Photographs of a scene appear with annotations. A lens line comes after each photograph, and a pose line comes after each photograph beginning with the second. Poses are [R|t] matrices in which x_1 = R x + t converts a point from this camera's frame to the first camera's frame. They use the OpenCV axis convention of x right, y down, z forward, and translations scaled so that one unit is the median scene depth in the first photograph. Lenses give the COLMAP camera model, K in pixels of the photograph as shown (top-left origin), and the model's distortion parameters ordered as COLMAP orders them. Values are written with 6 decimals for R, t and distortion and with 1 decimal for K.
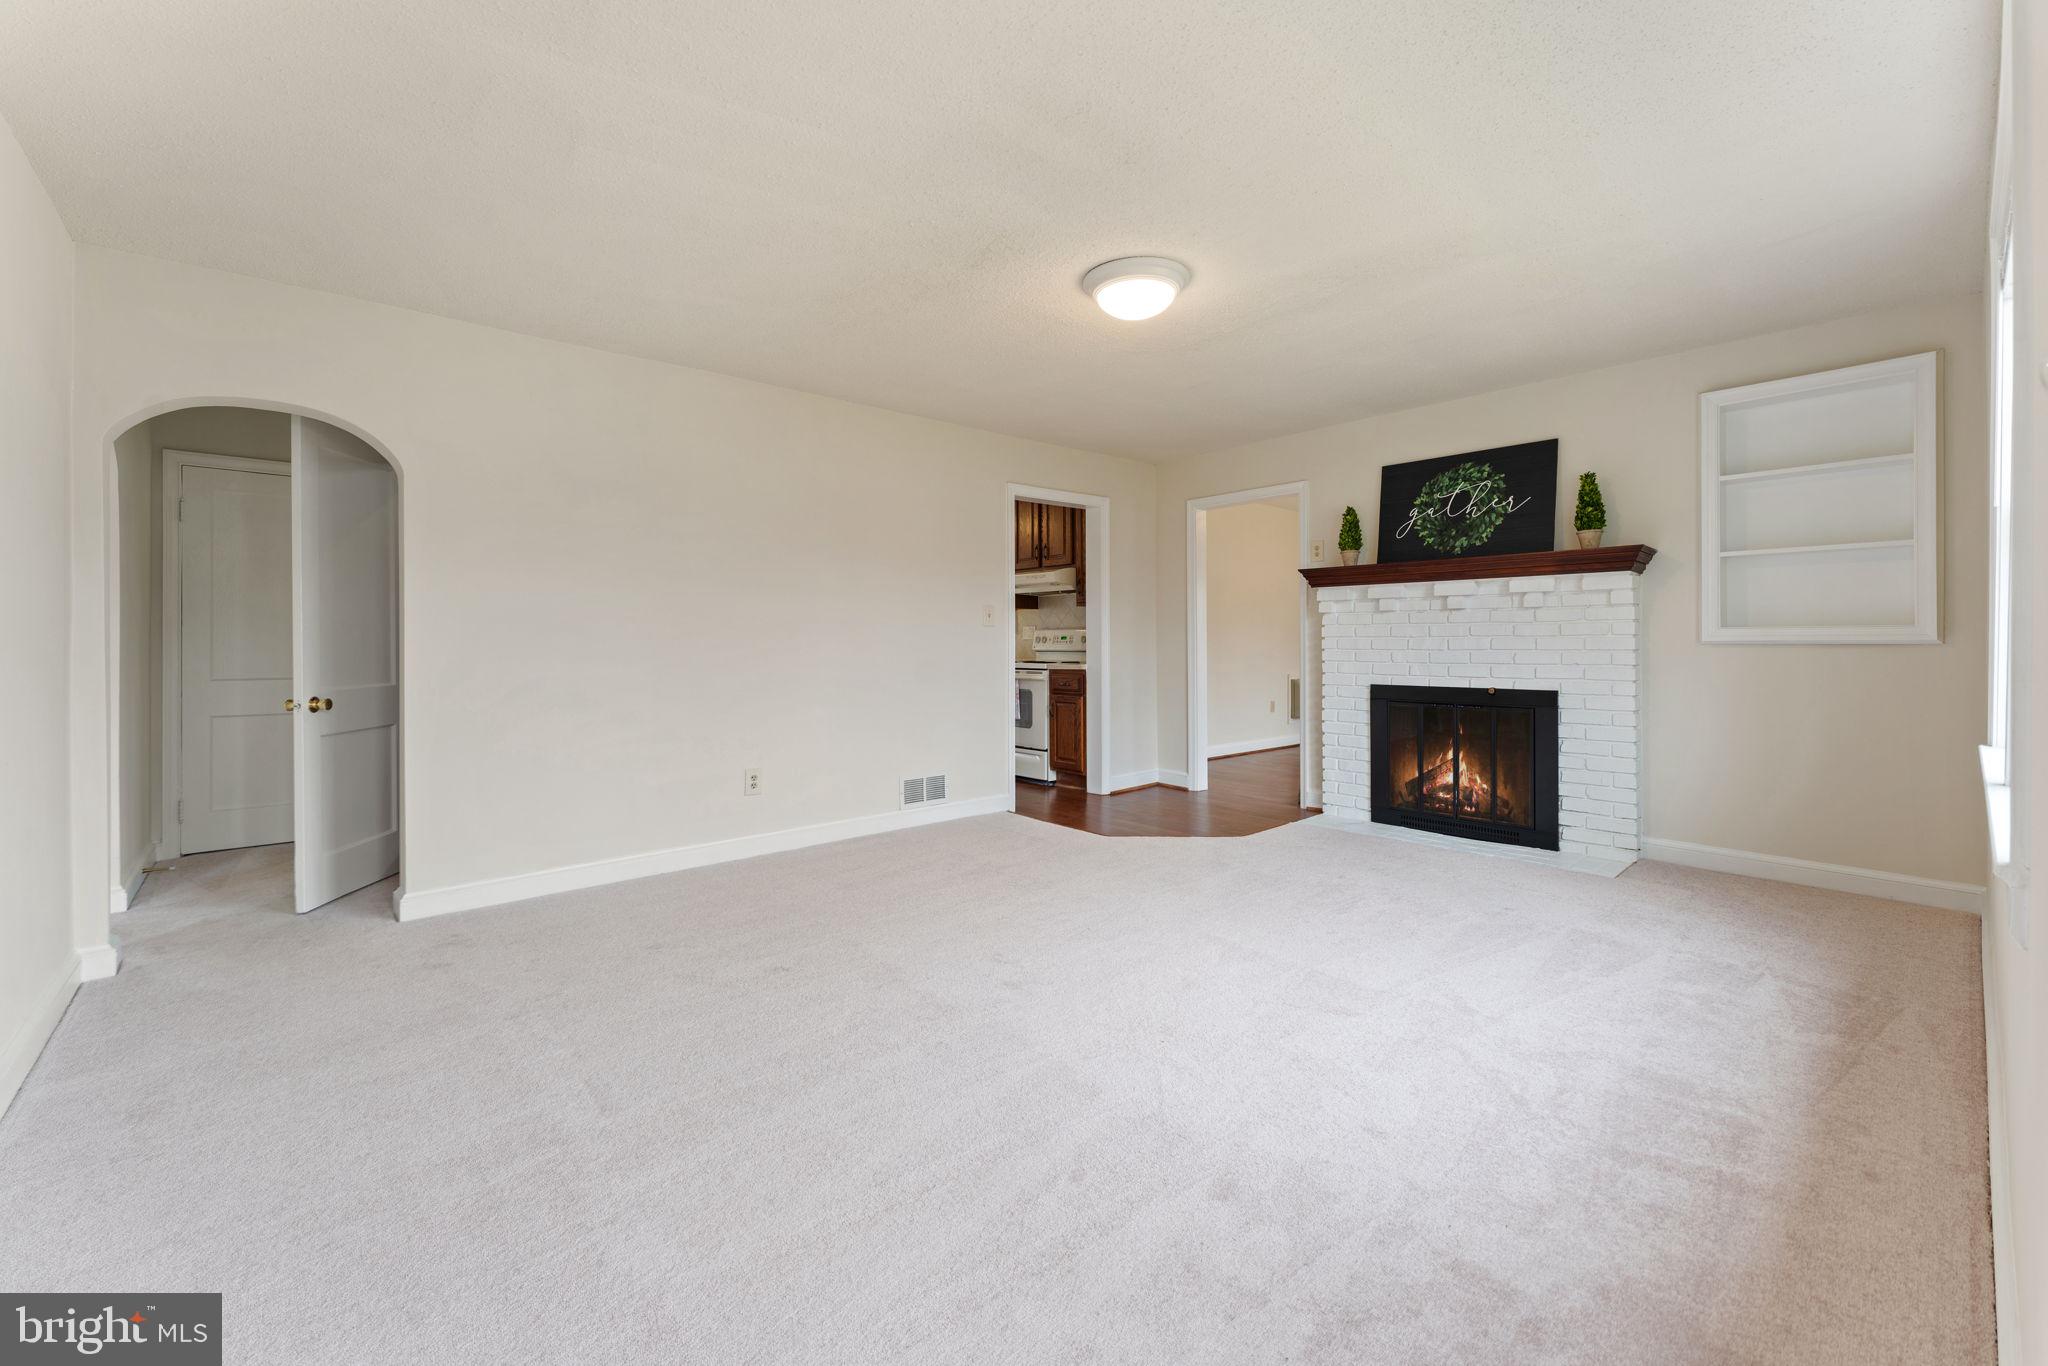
lens RADIAL K [[836.7, 0, 1011.9], [0, 836.7, 675.5], [0, 0, 1]] dist [-0.003086, -0.000558]
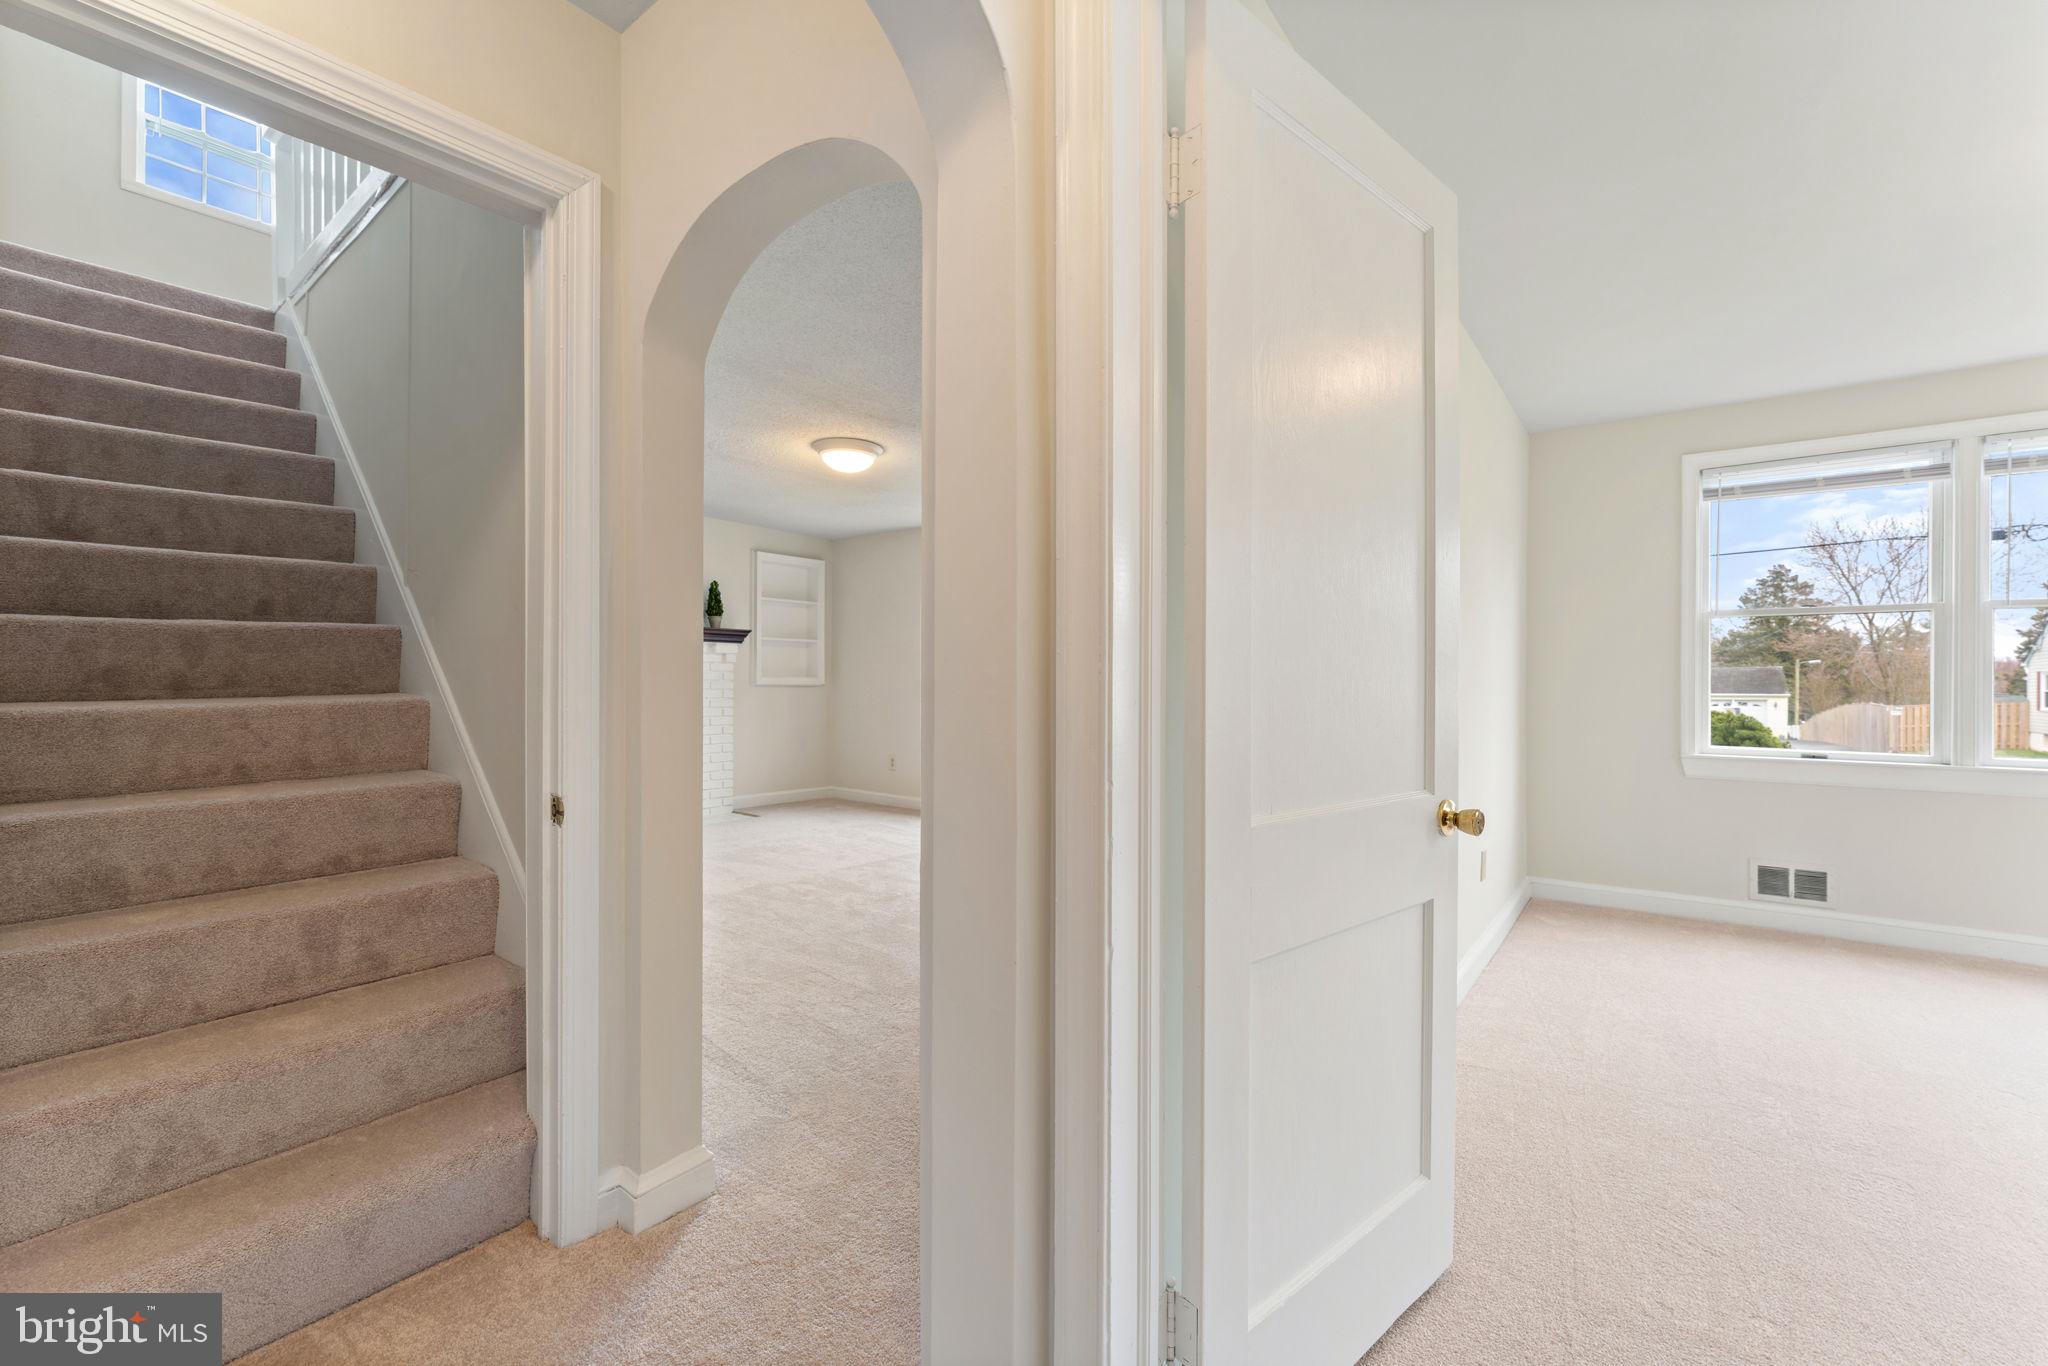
lens RADIAL K [[836.7, 0, 1011.9], [0, 836.7, 675.5], [0, 0, 1]] dist [-0.003086, -0.000558]
pose [[-0.188040, 0.008083, 0.982128, -0.913602], [0.031666, 0.999496, -0.002164, -0.031925], [-0.981651, 0.030693, -0.188201, 0.658256]]
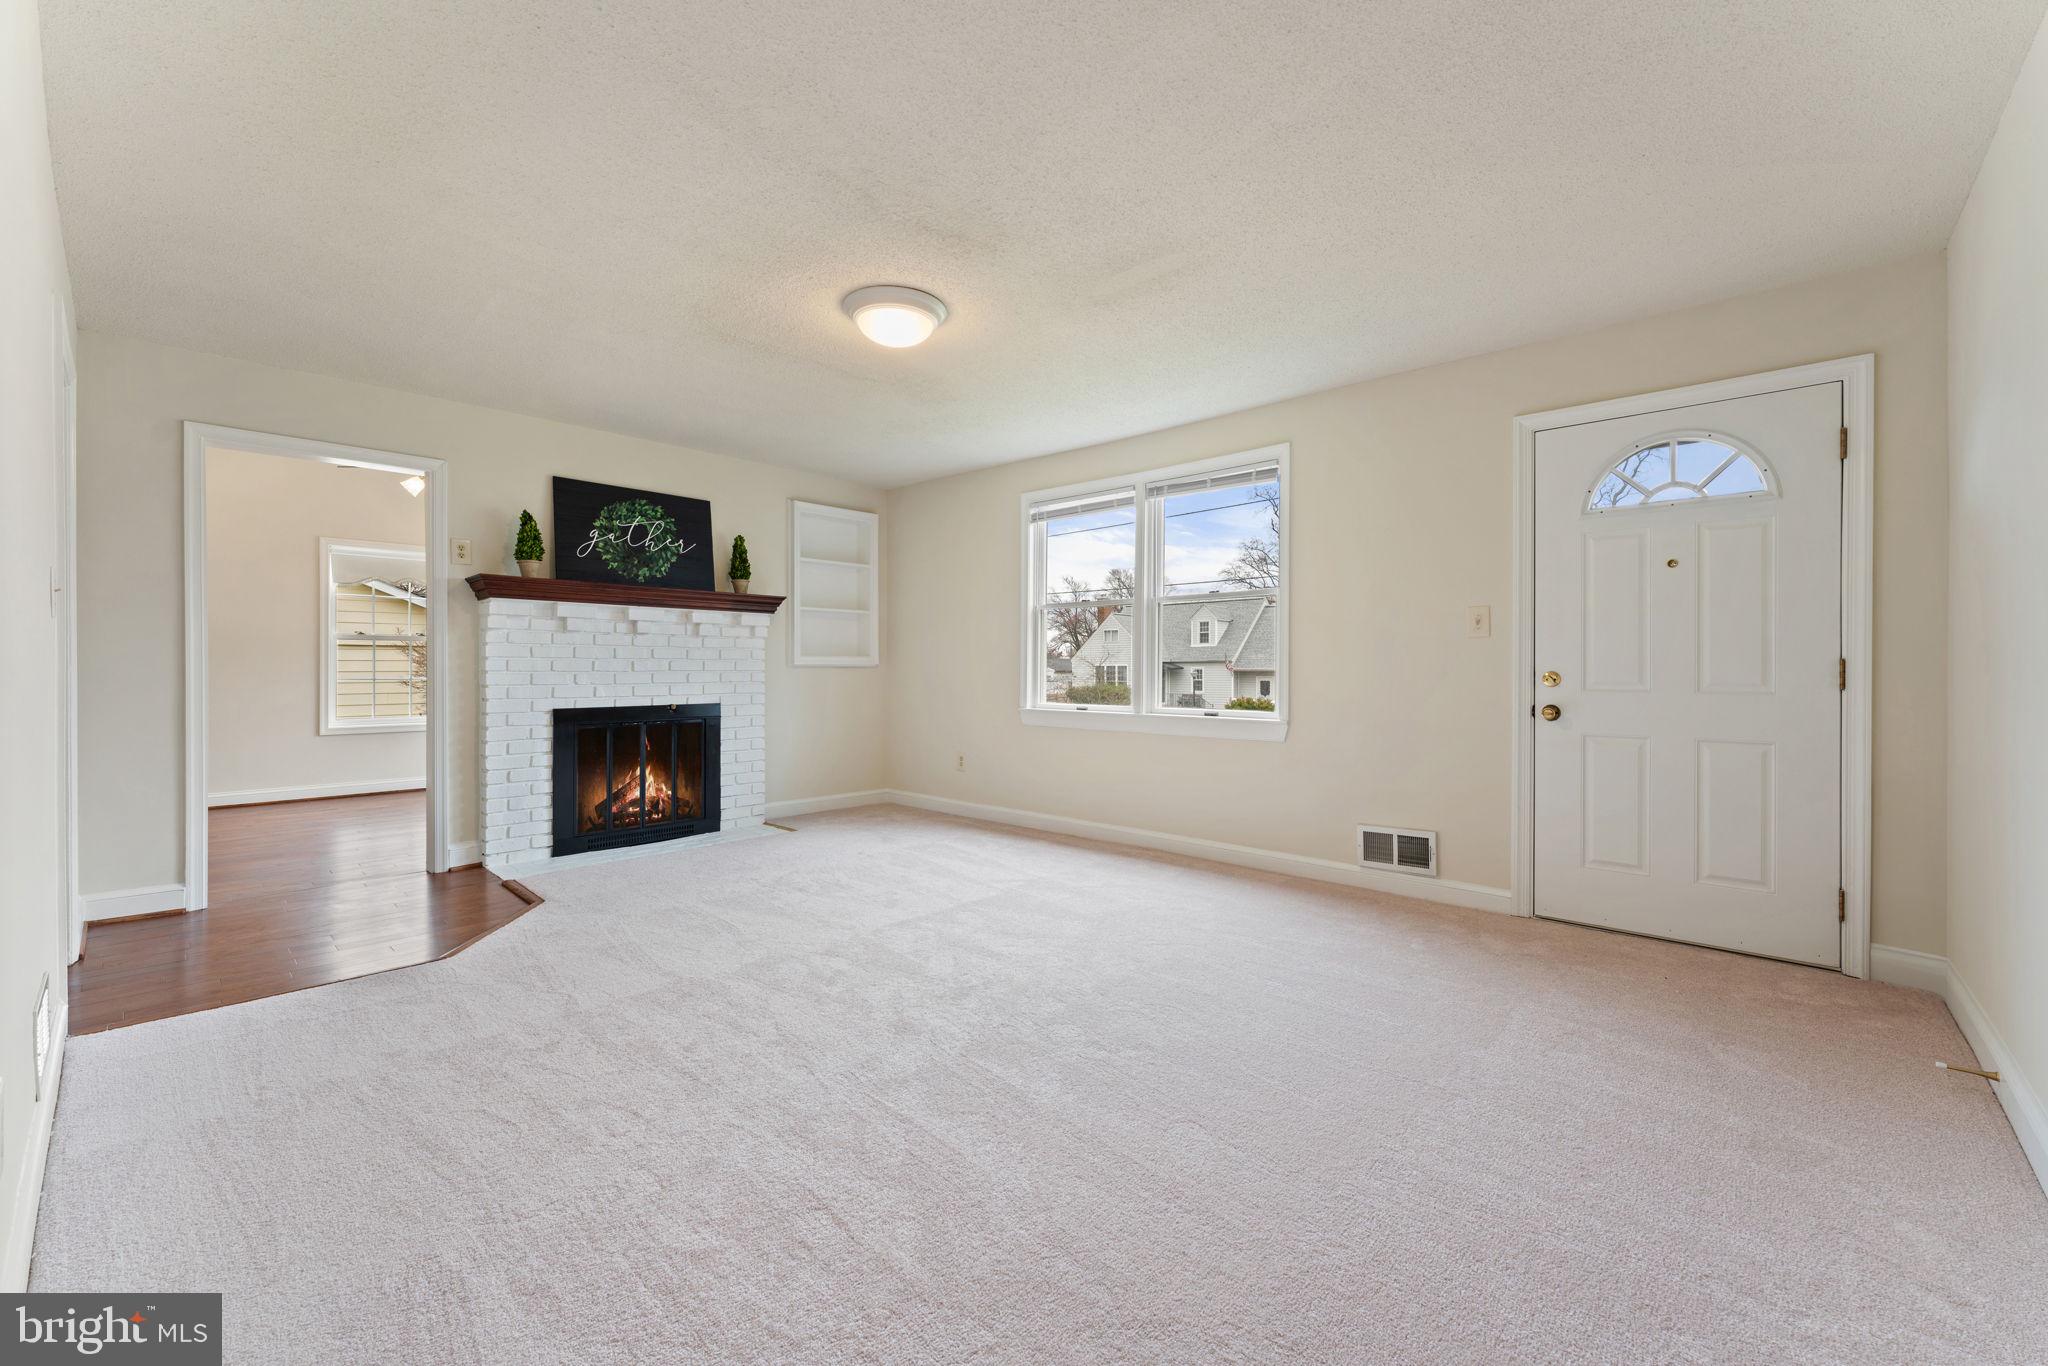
lens RADIAL K [[836.7, 0, 1011.9], [0, 836.7, 675.5], [0, 0, 1]] dist [-0.003086, -0.000558]
pose [[-0.109359, -0.007856, 0.993971, -0.586662], [0.035210, 0.999311, 0.011772, -0.021269], [-0.993379, 0.036285, -0.109007, 0.644797]]
